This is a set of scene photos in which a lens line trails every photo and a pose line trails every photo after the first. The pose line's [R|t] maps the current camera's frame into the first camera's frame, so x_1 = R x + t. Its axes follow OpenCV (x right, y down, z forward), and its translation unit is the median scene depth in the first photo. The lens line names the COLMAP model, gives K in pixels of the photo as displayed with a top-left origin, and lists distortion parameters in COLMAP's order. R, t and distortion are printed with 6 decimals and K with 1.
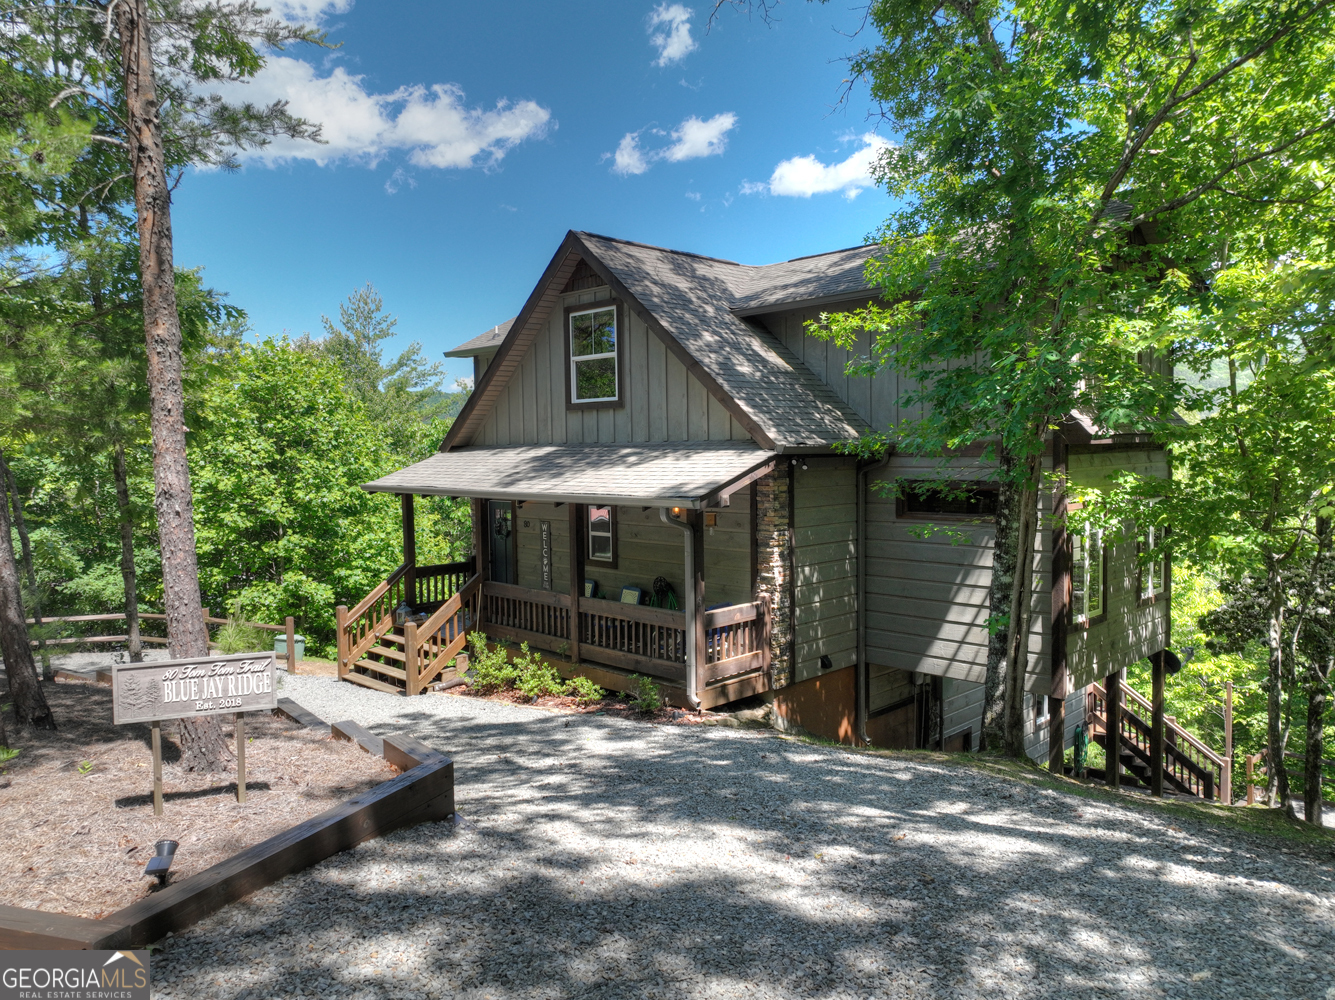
lens RADIAL K [[928.5, 0, 667.5], [0, 928.5, 500.0], [0, 0, 1]] dist [0.007138, 0.010156]
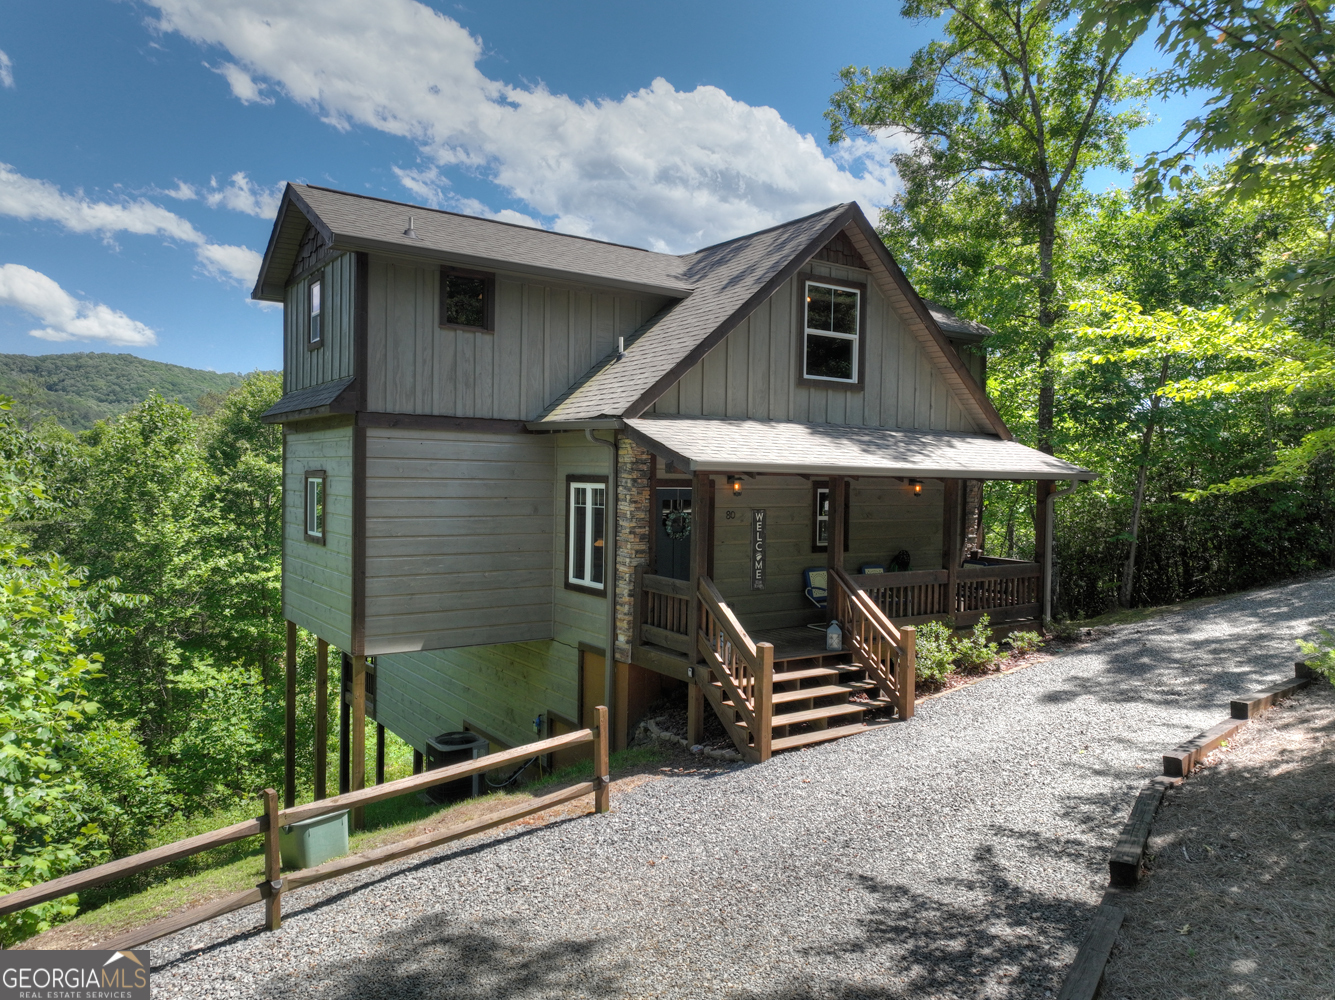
lens RADIAL K [[928.5, 0, 667.5], [0, 928.5, 500.0], [0, 0, 1]] dist [0.007138, 0.010156]
pose [[0.185743, -0.013628, 0.982504, -1.033709], [0.033873, 0.999398, 0.007458, 0.005049], [-0.982014, 0.031895, 0.186093, 0.967908]]
